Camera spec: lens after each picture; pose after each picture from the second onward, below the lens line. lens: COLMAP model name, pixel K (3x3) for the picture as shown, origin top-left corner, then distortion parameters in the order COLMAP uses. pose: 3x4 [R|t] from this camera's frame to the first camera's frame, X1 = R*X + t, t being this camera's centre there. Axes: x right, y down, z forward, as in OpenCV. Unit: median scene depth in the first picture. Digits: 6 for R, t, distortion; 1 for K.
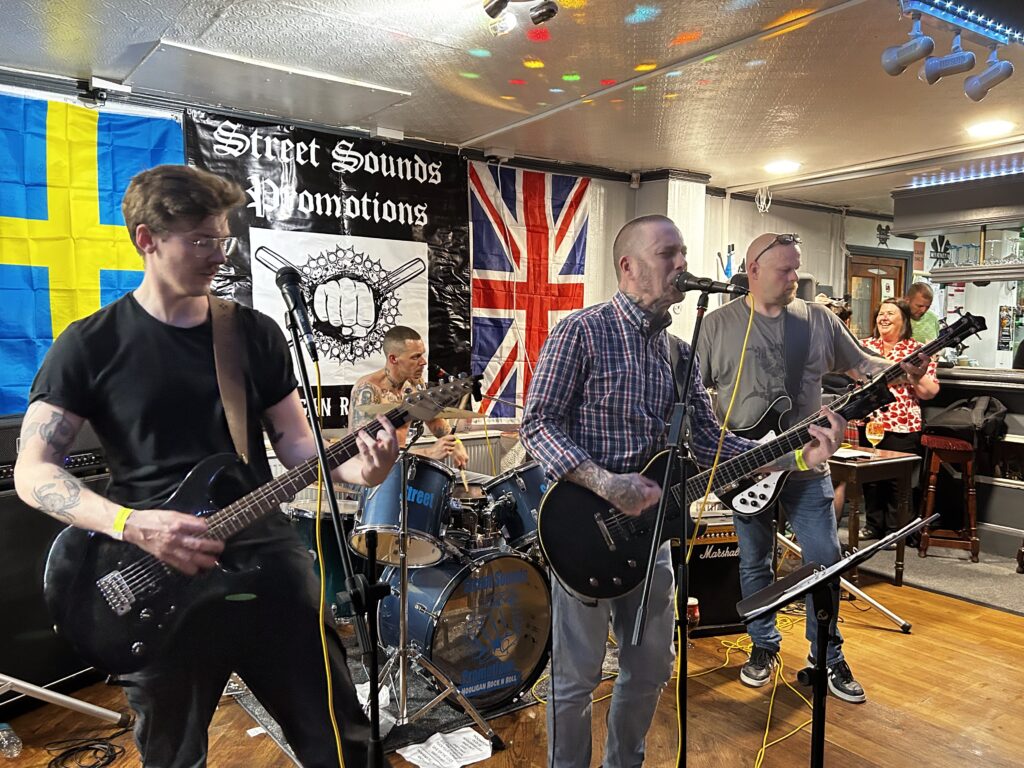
lens RADIAL K [[831.7, 0, 511.4], [0, 831.7, 383.6], [0, 0, 1]] dist [0.036391, -0.020751]
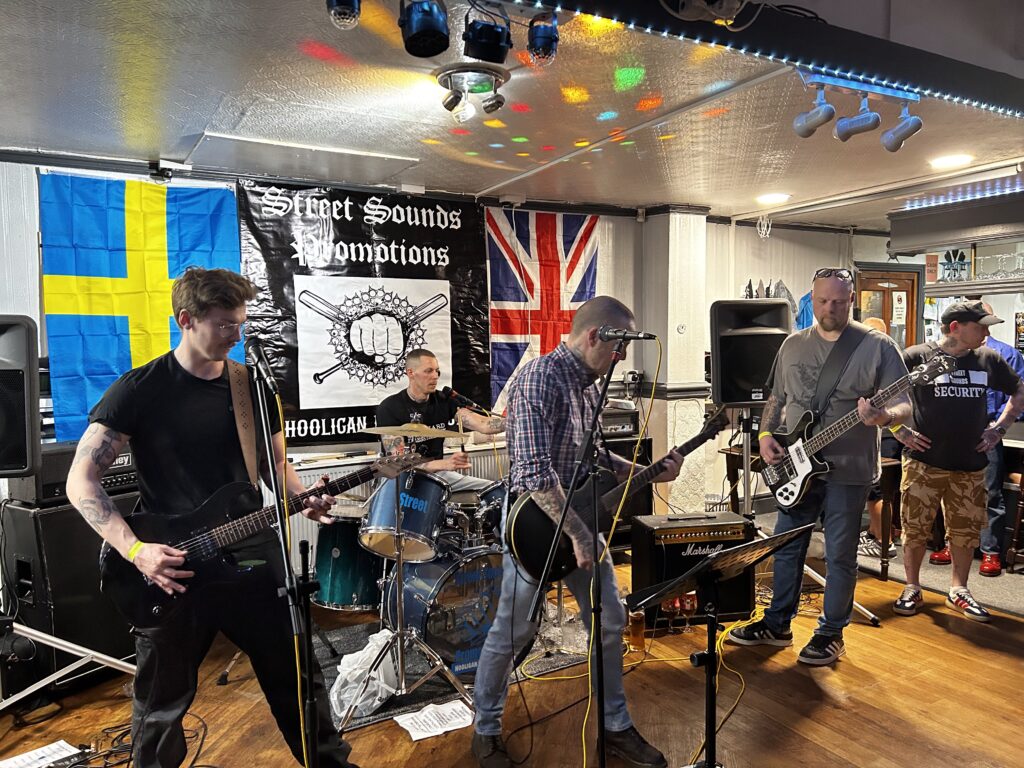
lens RADIAL K [[772.9, 0, 515.4], [0, 772.9, 381.2], [0, 0, 1]] dist [0.039953, -0.015550]
pose [[0.994813, -0.018710, -0.099990, 0.101509], [0.018035, 0.999808, -0.007648, -0.019991], [0.100113, 0.005805, 0.994959, -0.062779]]
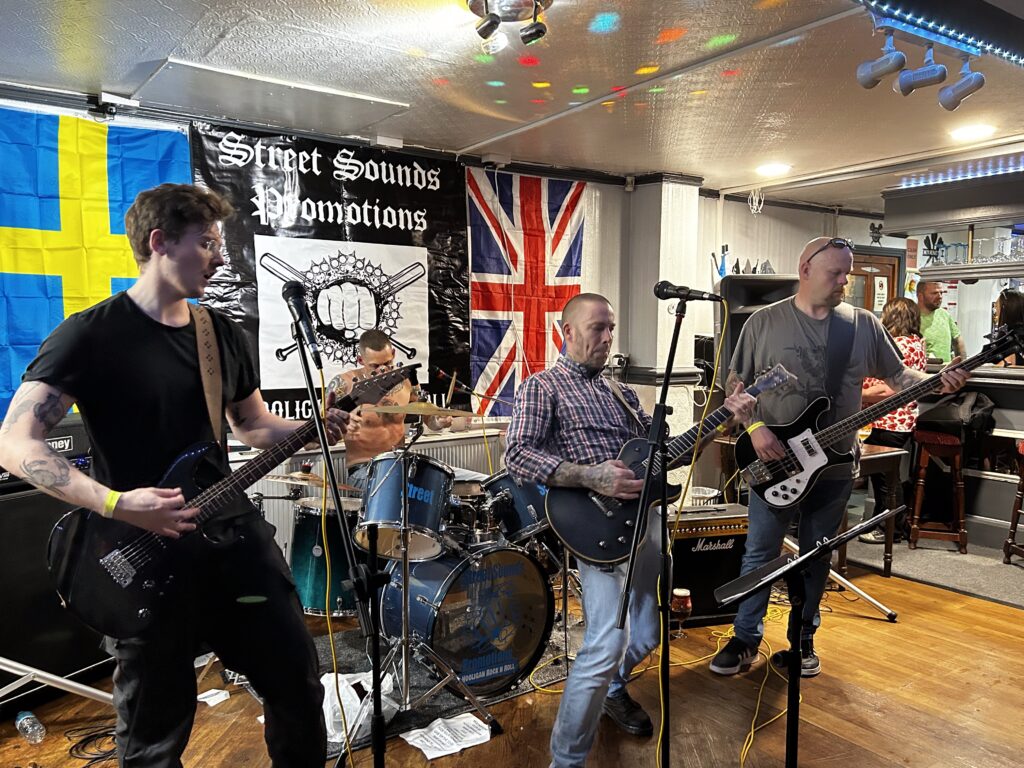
lens RADIAL K [[831.7, 0, 512.8], [0, 831.7, 386.2], [0, 0, 1]] dist [0.036391, -0.020751]
pose [[0.999963, -0.008036, -0.002904, 0.007375], [0.008055, 0.999946, 0.006572, -0.003622], [0.002851, -0.006595, 0.999974, -0.031709]]
